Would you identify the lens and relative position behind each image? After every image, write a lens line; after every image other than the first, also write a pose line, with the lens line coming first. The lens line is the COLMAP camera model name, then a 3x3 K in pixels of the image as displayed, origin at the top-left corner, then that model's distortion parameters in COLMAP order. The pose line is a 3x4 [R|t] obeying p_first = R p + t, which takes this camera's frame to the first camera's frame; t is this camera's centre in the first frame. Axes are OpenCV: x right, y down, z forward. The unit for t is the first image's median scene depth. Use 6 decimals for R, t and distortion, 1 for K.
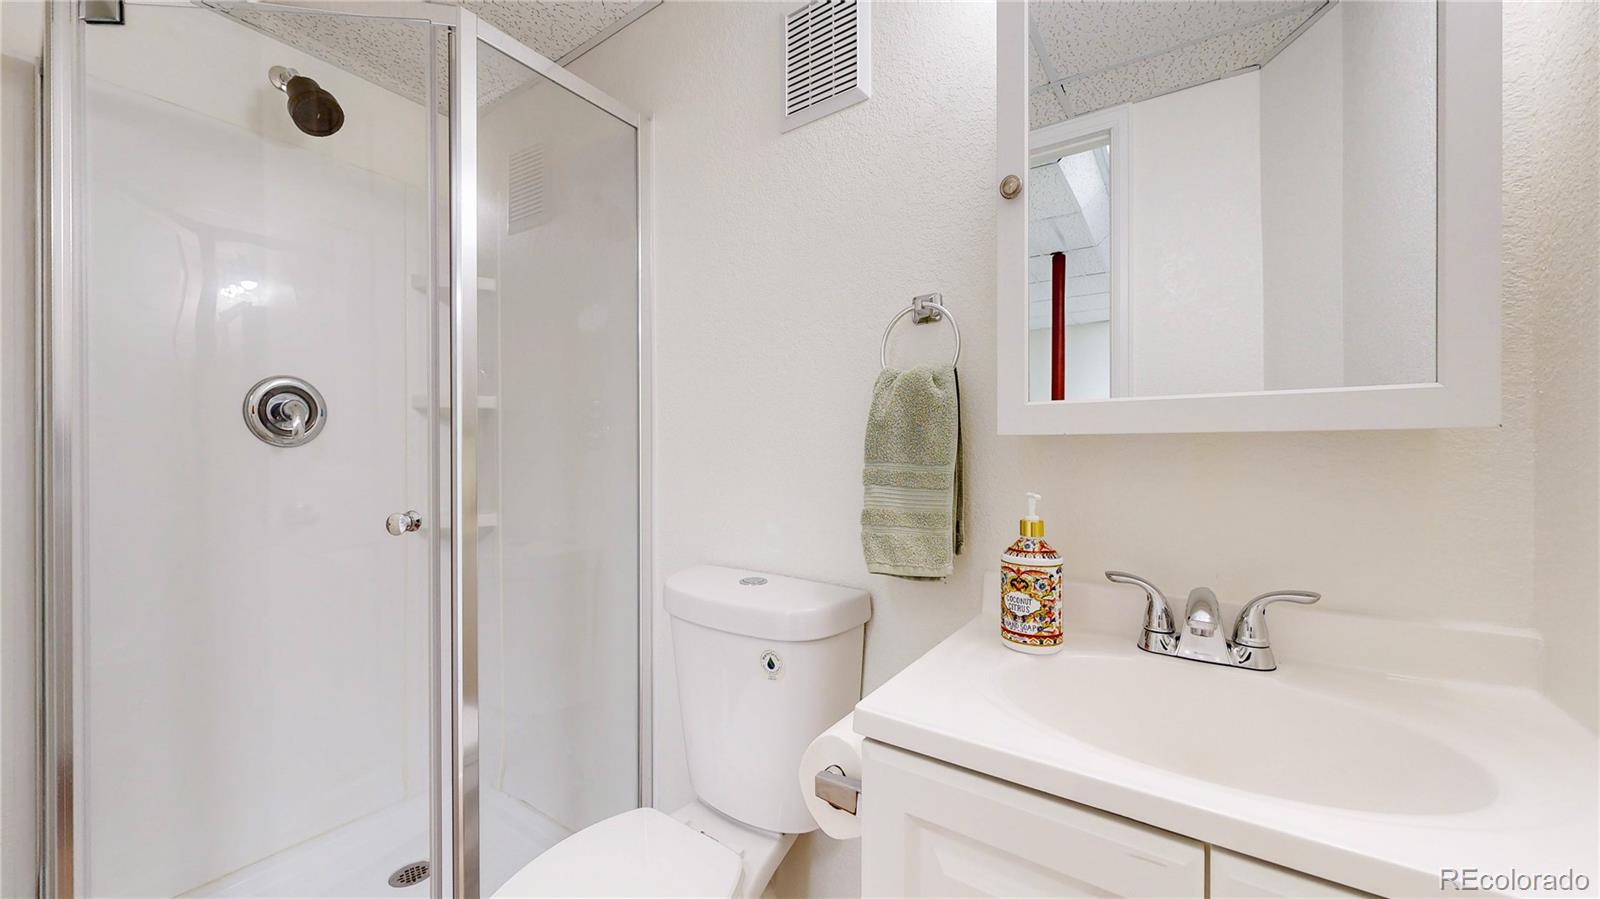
lens RADIAL K [[584.2, 0, 804.1], [0, 584.2, 451.5], [0, 0, 1]] dist [0.001620, -0.000572]
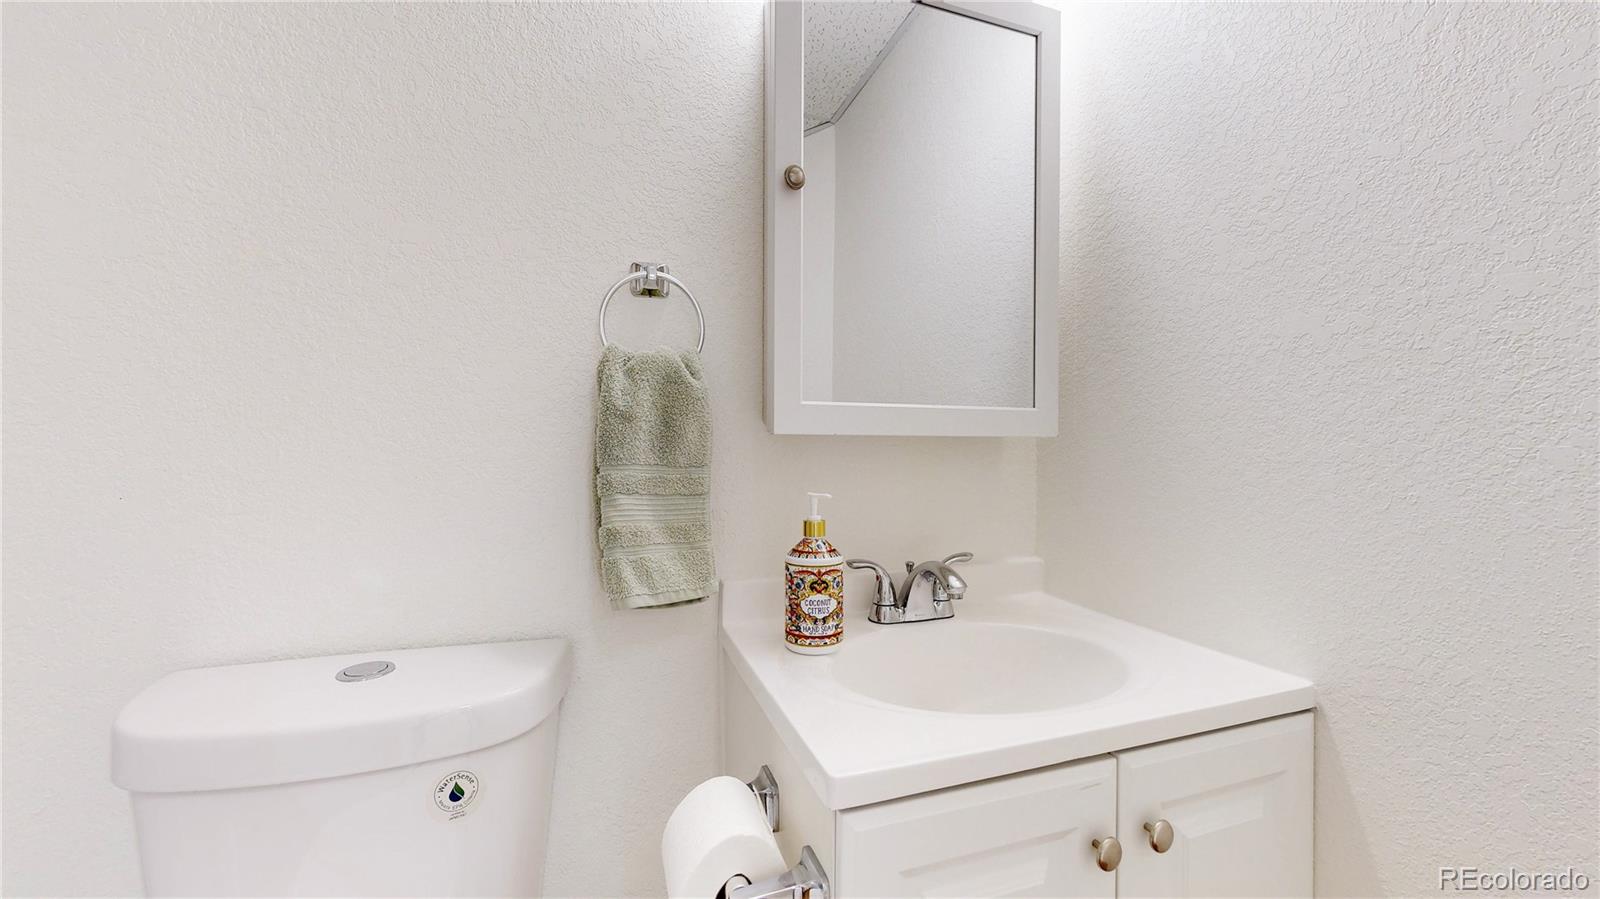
lens RADIAL K [[584.2, 0, 801.4], [0, 584.2, 449.5], [0, 0, 1]] dist [0.001620, -0.000572]
pose [[0.599341, 0.002285, 0.800490, -0.409017], [-0.001100, 0.999997, -0.002031, -0.000835], [-0.800493, 0.000336, 0.599342, 0.408767]]
